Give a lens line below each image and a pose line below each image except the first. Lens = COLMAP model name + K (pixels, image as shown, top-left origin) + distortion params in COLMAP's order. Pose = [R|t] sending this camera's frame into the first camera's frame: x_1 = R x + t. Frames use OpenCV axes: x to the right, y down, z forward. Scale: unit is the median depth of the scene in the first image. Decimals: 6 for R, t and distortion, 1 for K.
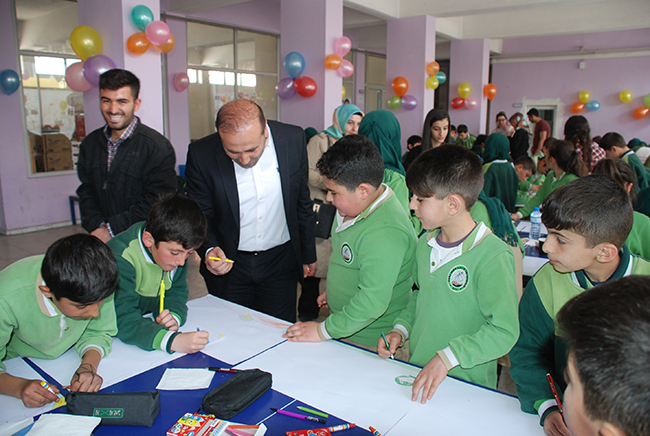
lens RADIAL K [[513.2, 0, 332.2], [0, 513.2, 211.5], [0, 0, 1]] dist [-0.143683, 0.103382]
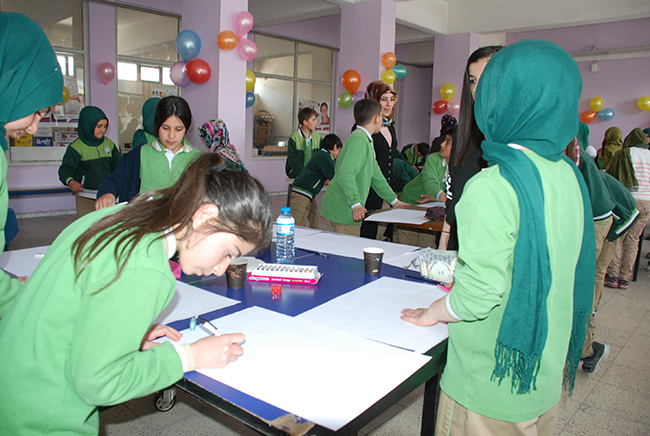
lens RADIAL K [[513.2, 0, 329.4], [0, 513.2, 214.9], [0, 0, 1]] dist [-0.143683, 0.103382]
pose [[0.995342, 0.041457, -0.087040, 0.240040], [-0.043532, 0.998808, -0.022071, -0.002547], [0.086022, 0.025757, 0.995960, 0.205516]]
